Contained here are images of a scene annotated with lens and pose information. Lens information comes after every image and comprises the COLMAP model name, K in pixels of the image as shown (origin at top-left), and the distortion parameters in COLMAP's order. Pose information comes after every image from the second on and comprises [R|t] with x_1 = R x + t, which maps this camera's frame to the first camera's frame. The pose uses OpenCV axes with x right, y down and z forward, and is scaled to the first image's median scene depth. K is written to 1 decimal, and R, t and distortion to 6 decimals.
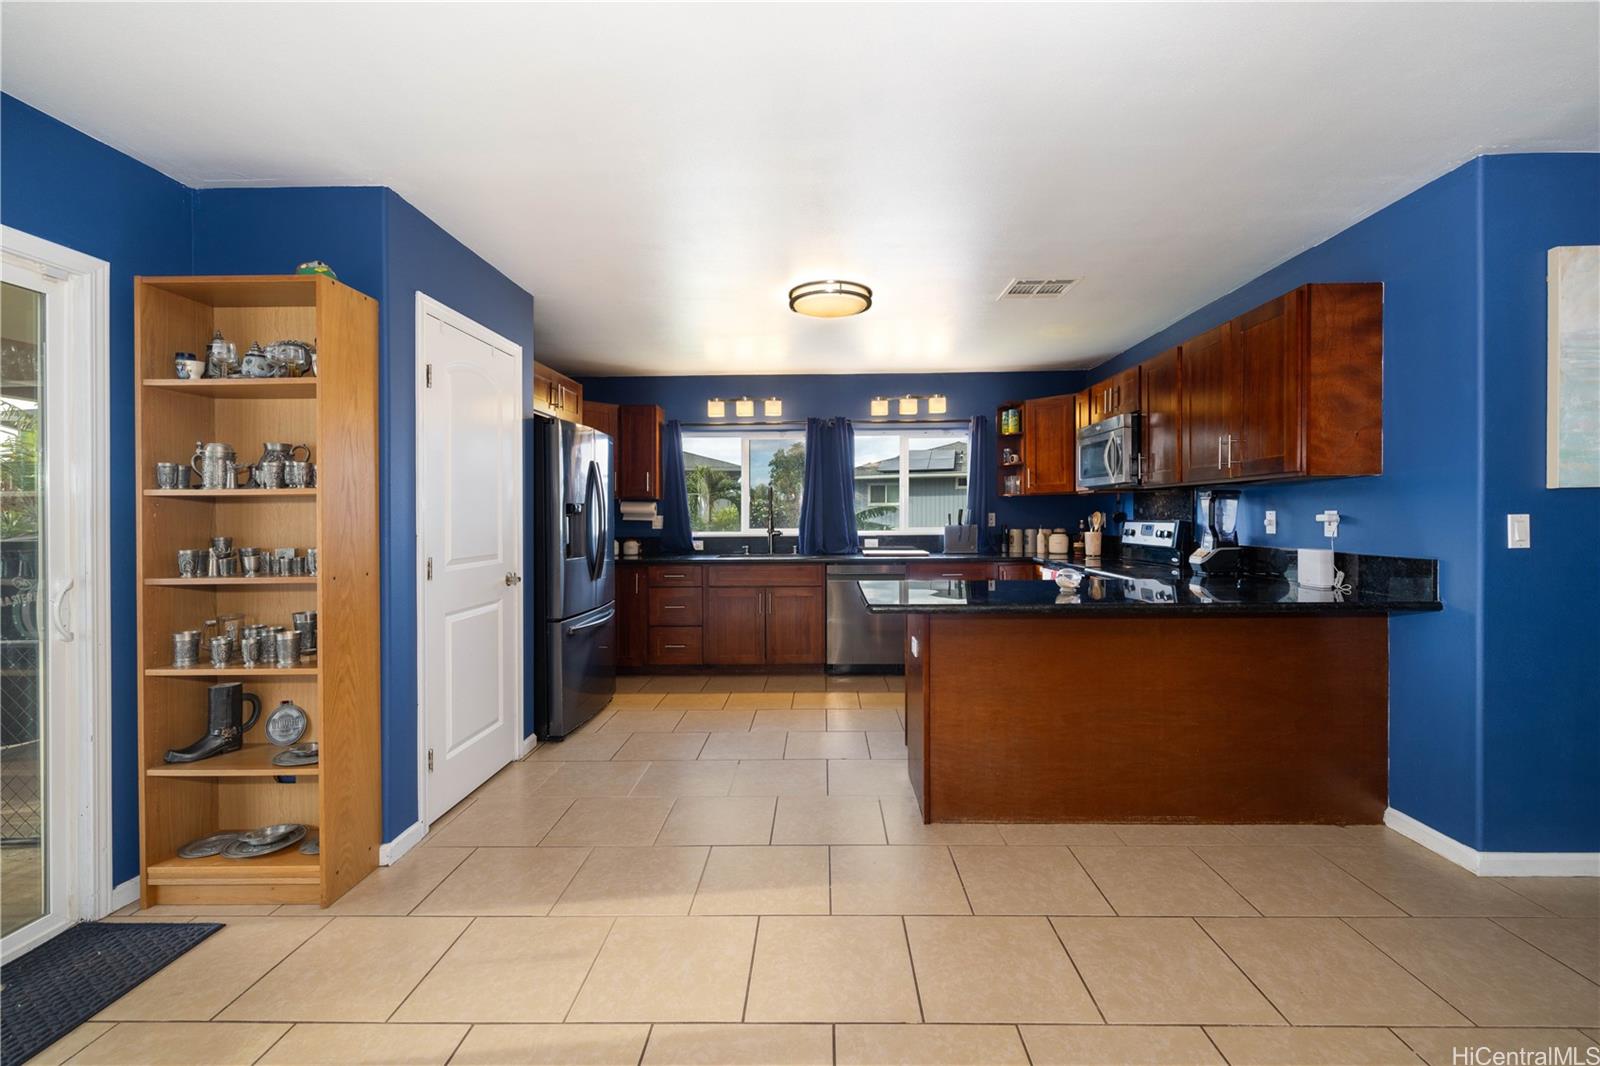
lens RADIAL K [[671.9, 0, 815.3], [0, 671.9, 526.1], [0, 0, 1]] dist [-0.002297, -0.000572]
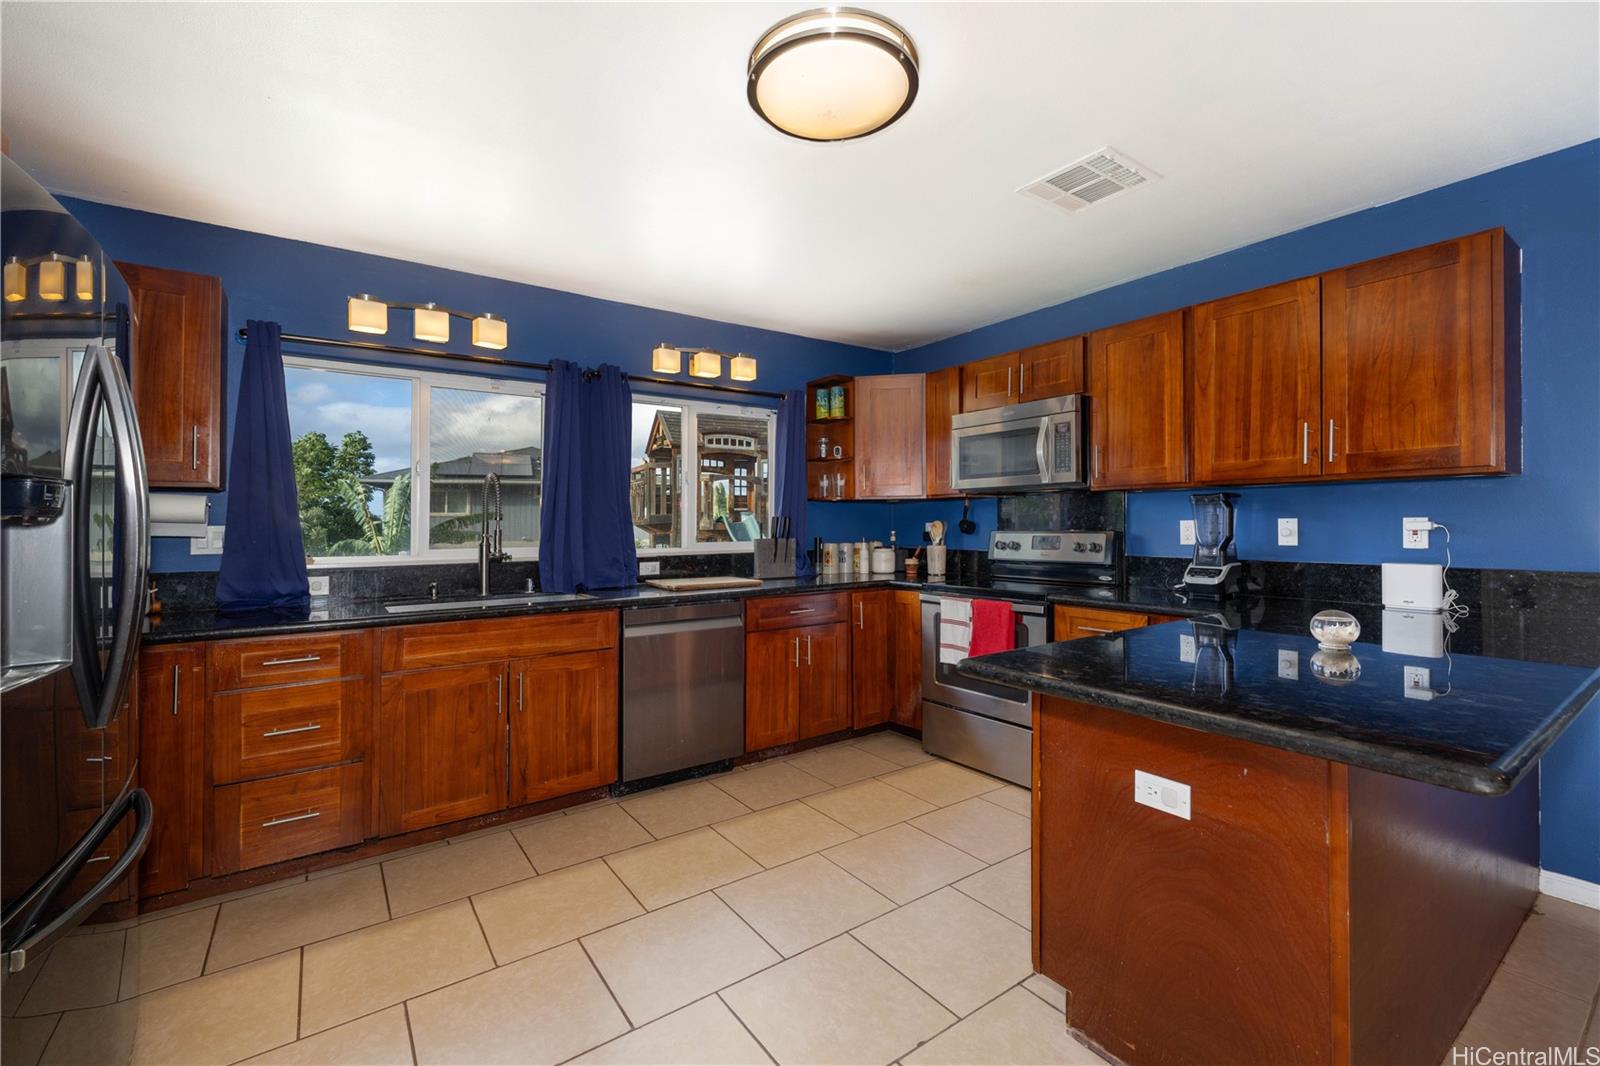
lens RADIAL K [[671.9, 0, 810.2], [0, 671.9, 518.0], [0, 0, 1]] dist [-0.002297, -0.000572]
pose [[0.808502, 0.008341, 0.588435, -0.175776], [0.009841, 0.999568, -0.027690, -0.003254], [-0.588412, 0.028179, 0.808070, 0.398102]]
